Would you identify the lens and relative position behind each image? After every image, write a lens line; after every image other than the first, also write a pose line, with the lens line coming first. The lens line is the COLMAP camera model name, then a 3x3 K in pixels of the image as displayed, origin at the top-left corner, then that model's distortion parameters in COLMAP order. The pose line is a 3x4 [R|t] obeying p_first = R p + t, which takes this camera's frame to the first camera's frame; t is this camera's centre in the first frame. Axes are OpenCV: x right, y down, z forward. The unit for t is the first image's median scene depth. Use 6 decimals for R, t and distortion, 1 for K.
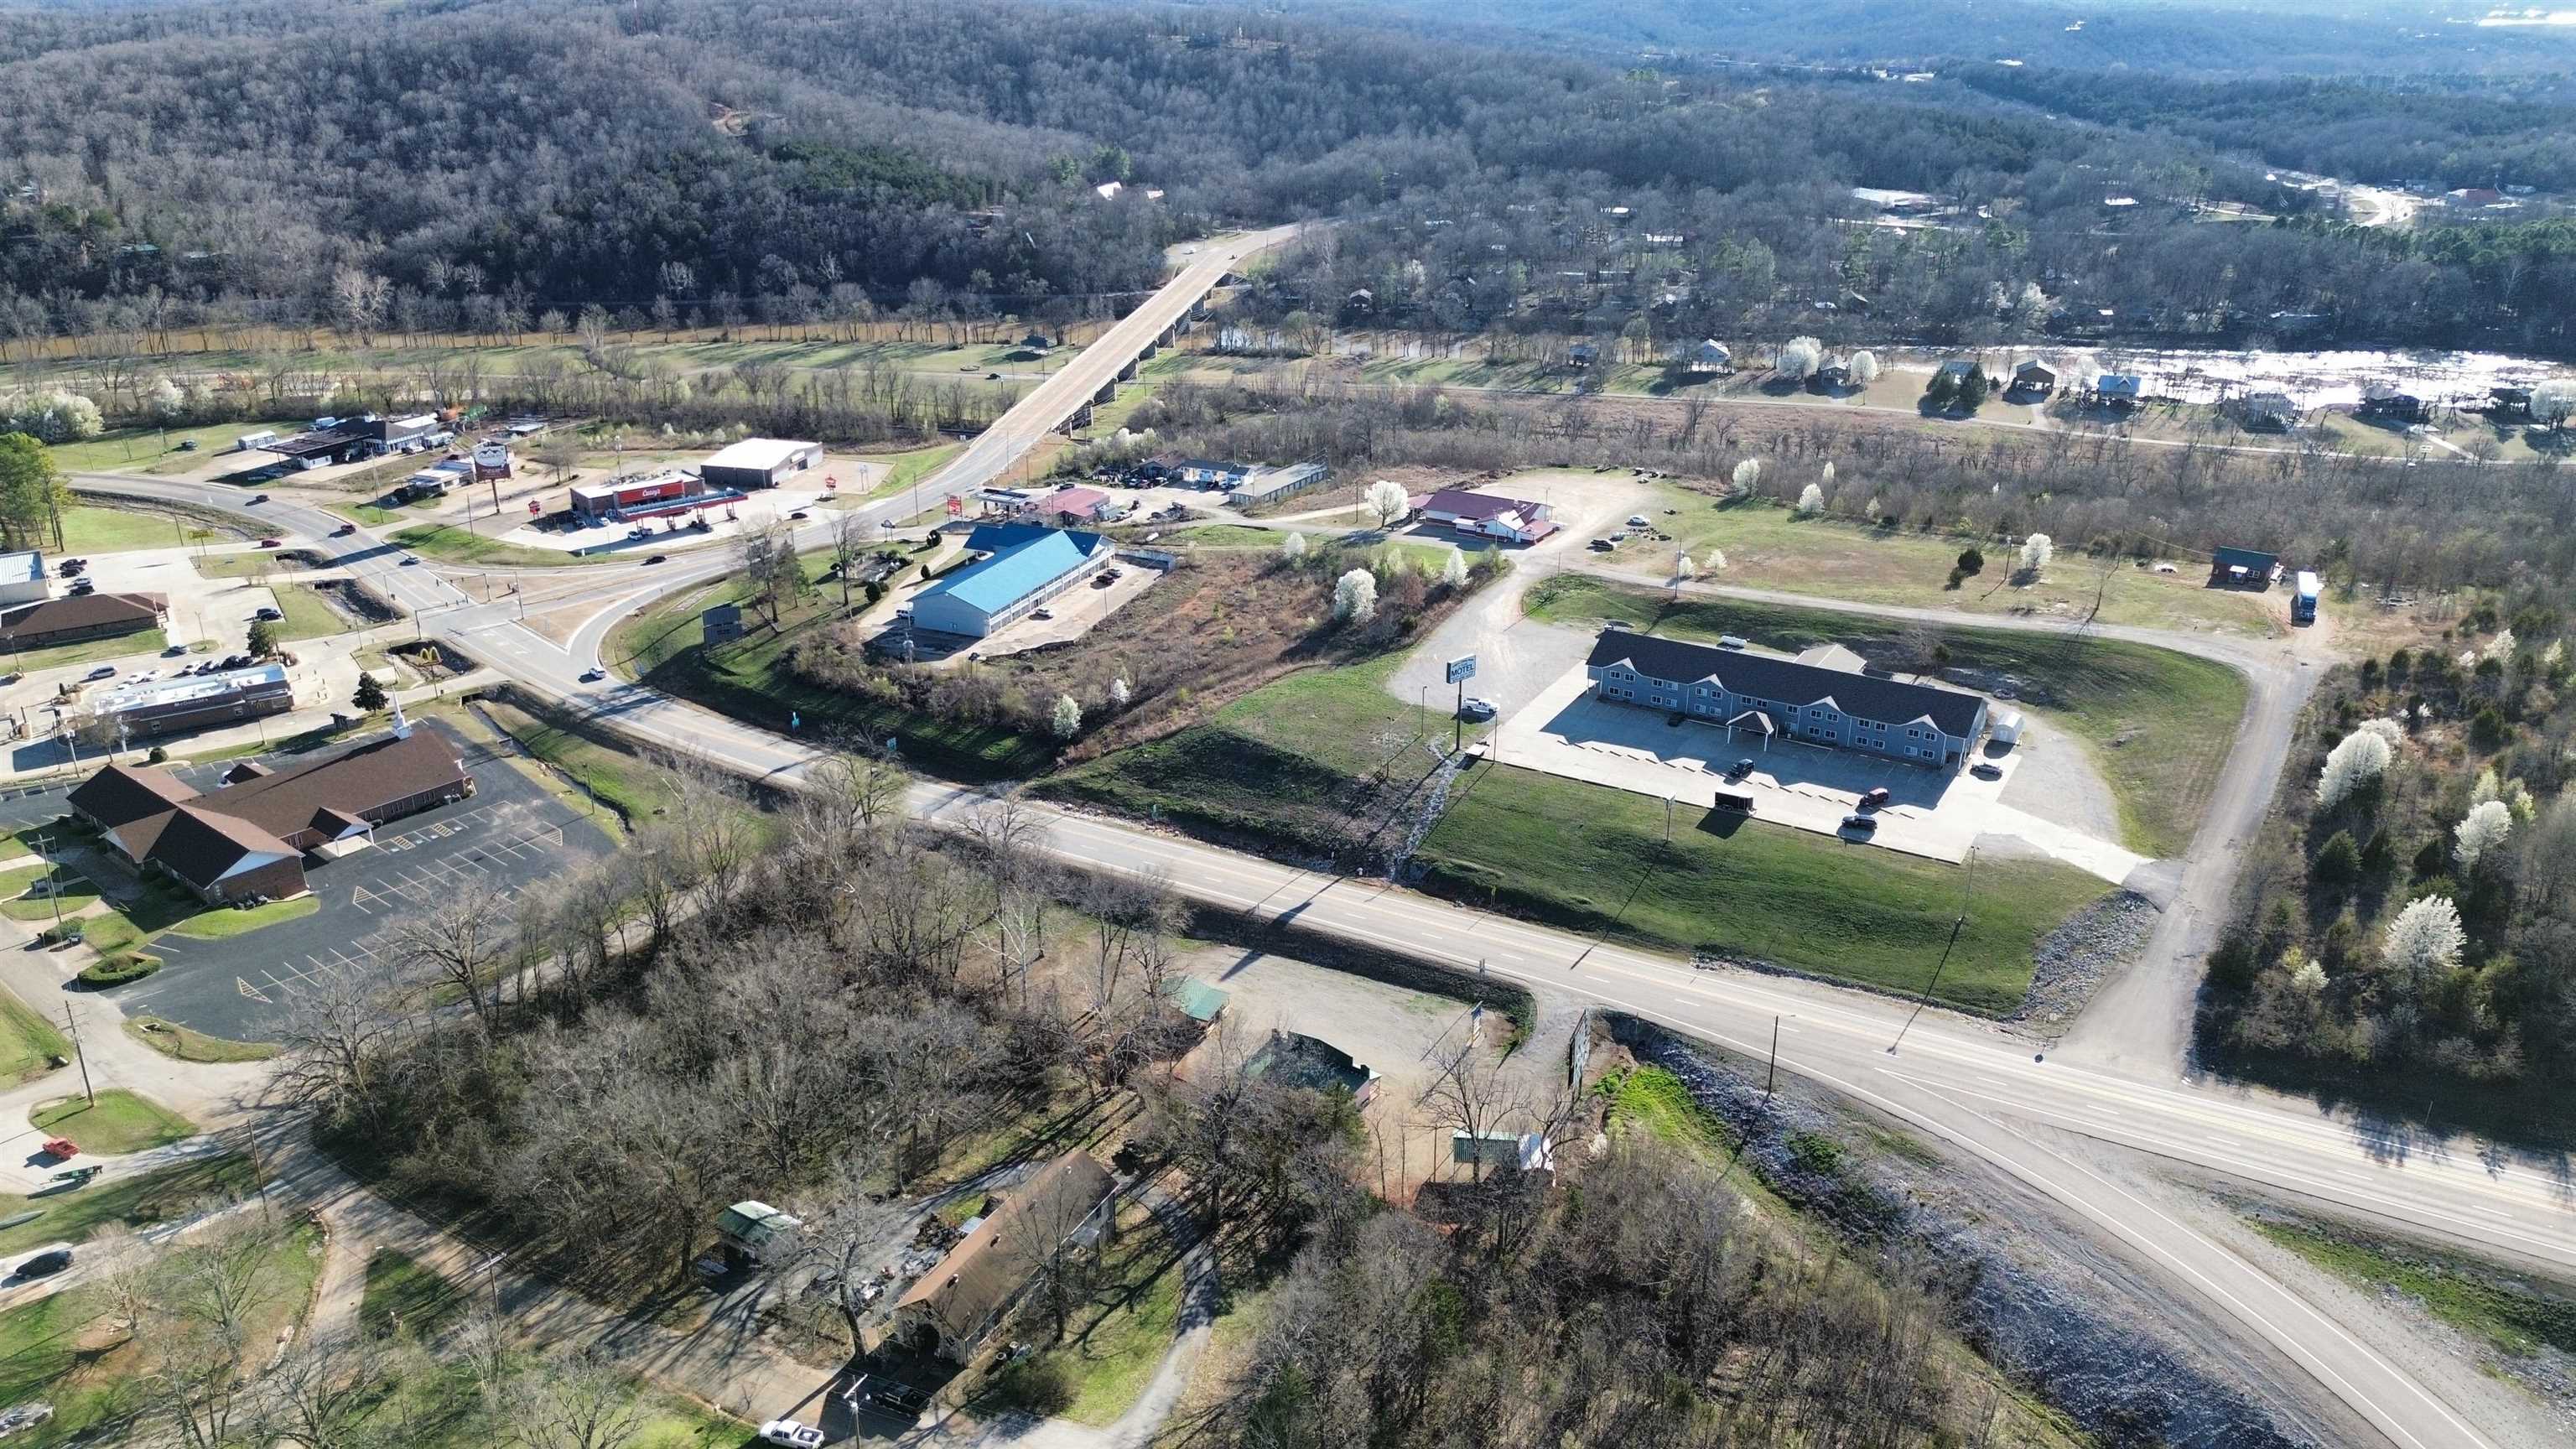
lens RADIAL K [[1771.5, 0, 1299.9], [0, 1771.5, 728.1], [0, 0, 1]] dist [0.059928, -0.045875]
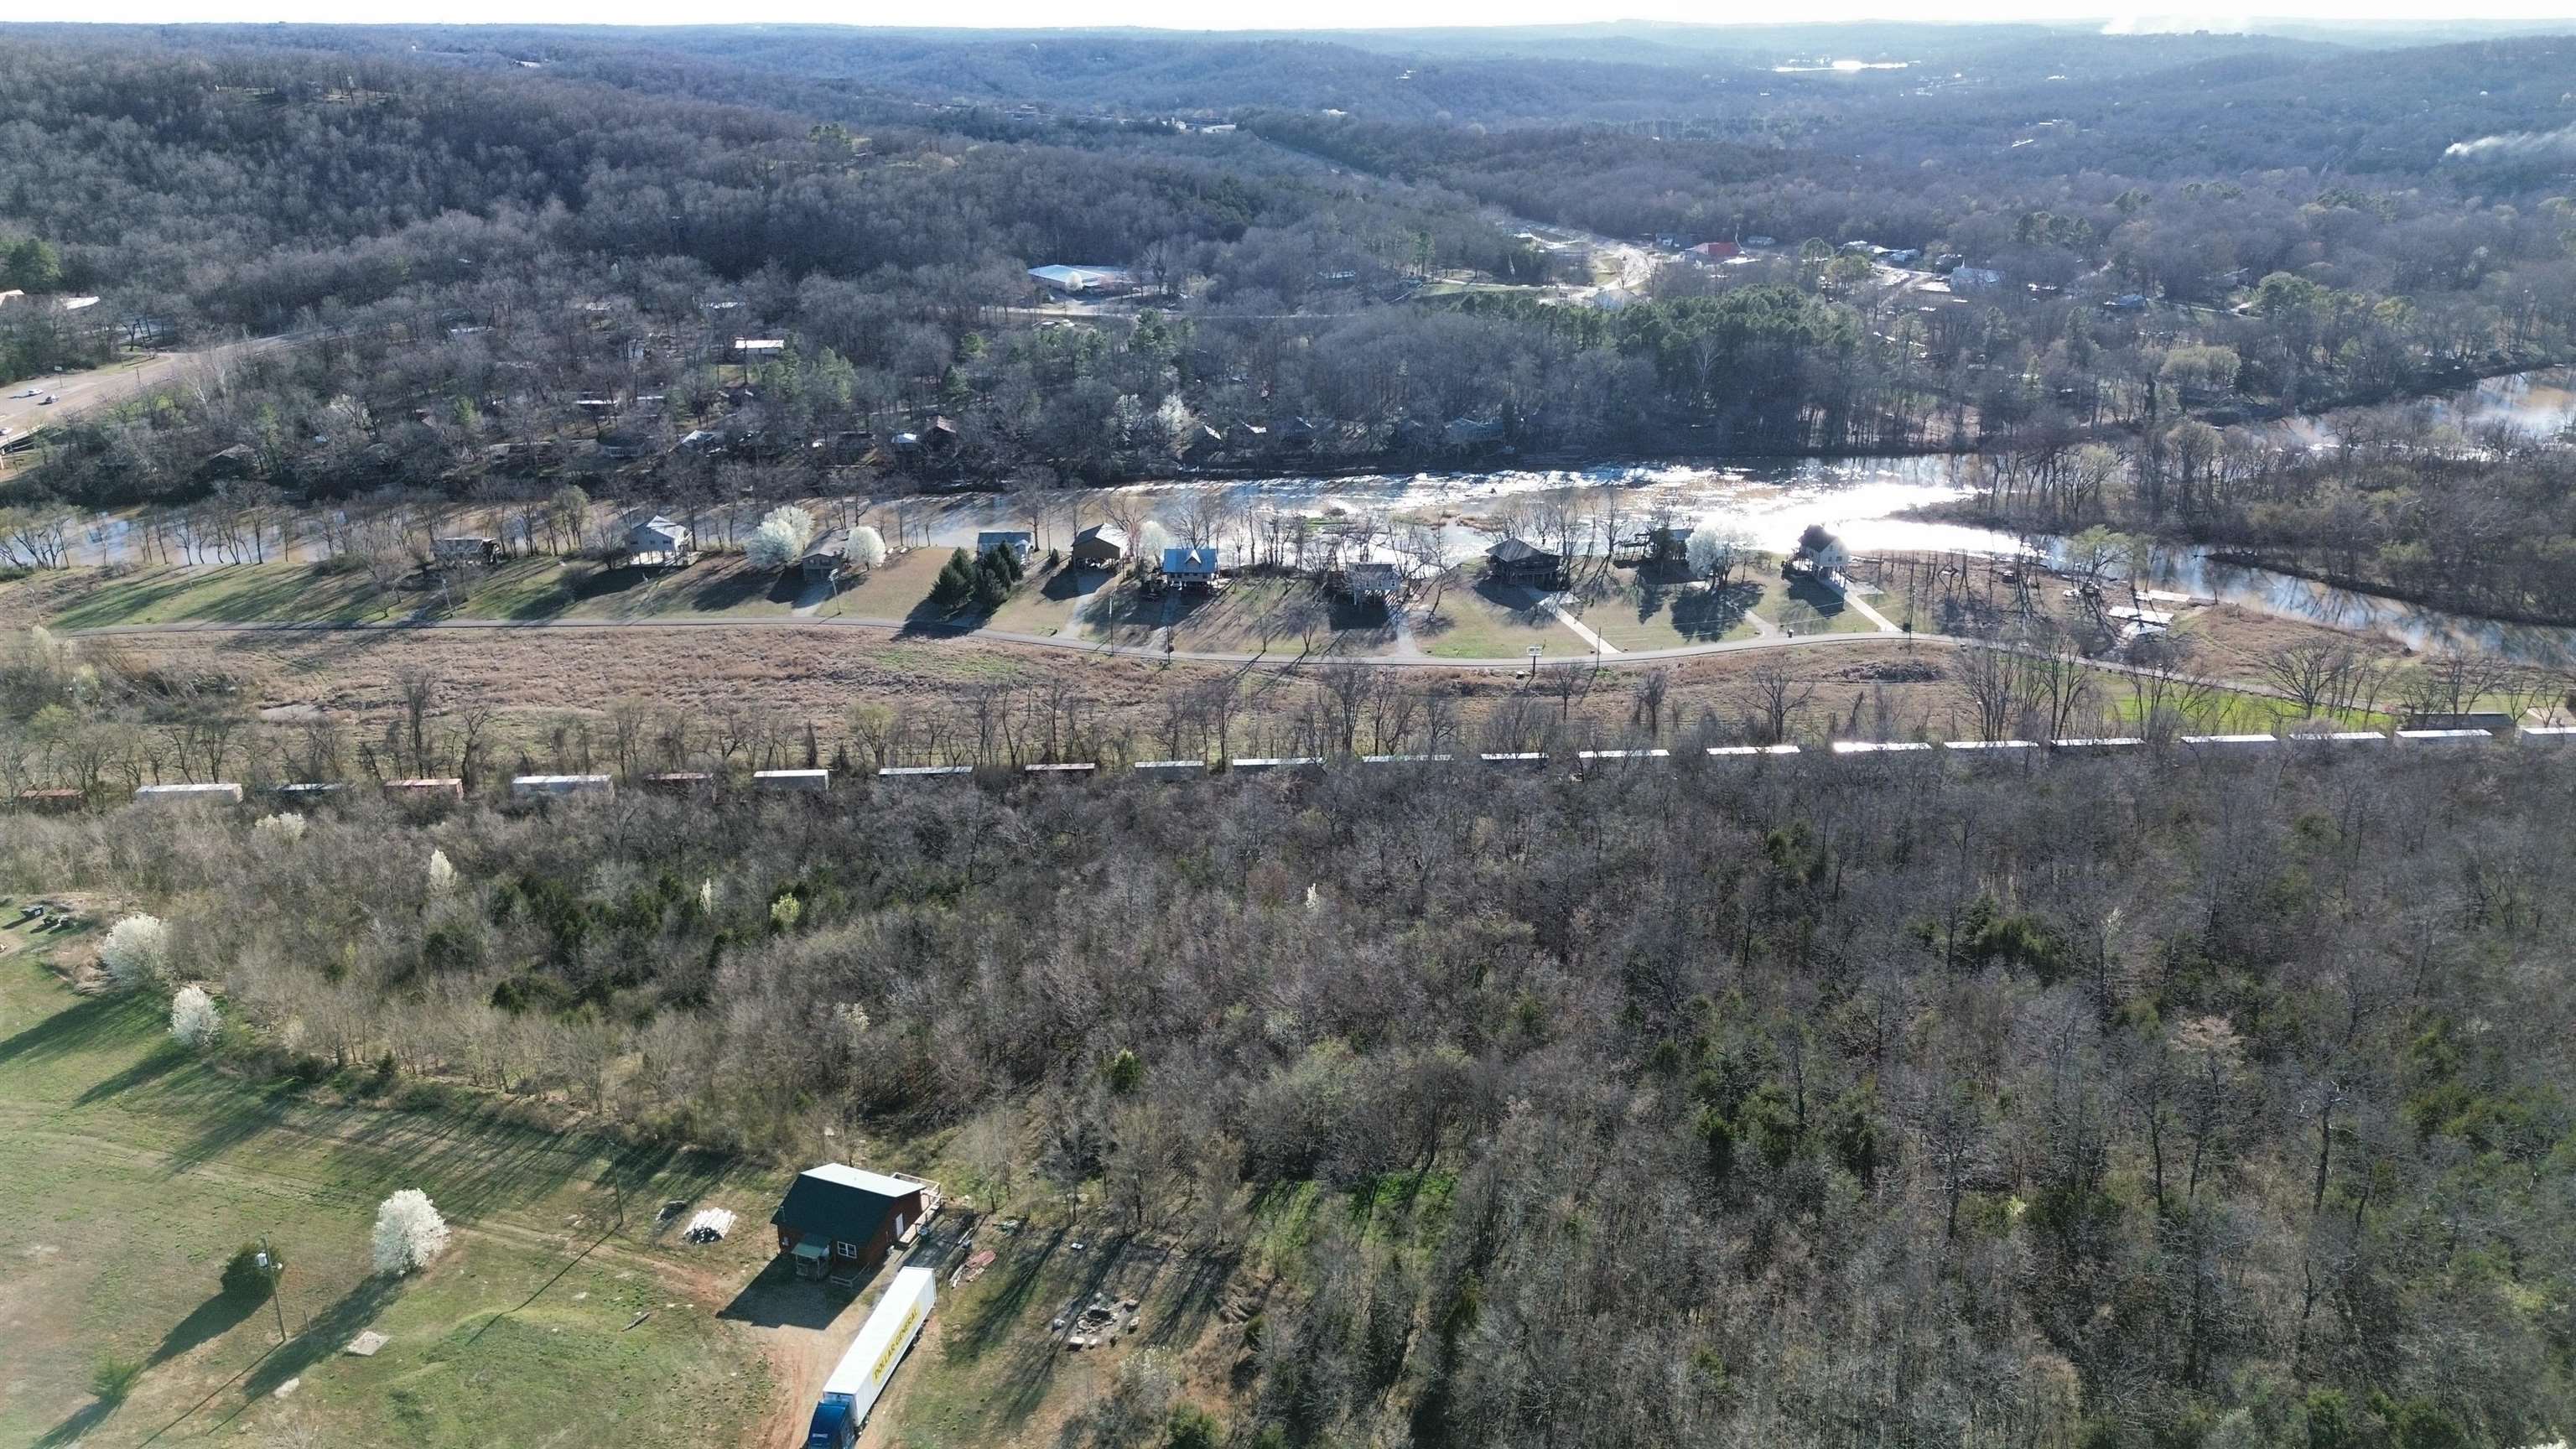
lens RADIAL K [[1771.5, 0, 1299.9], [0, 1771.5, 728.1], [0, 0, 1]] dist [0.059928, -0.045875]
pose [[0.959275, -0.107839, 0.261079, 0.194167], [0.114303, 0.993399, -0.009656, -0.071513], [-0.258315, 0.039105, 0.965269, 0.192295]]
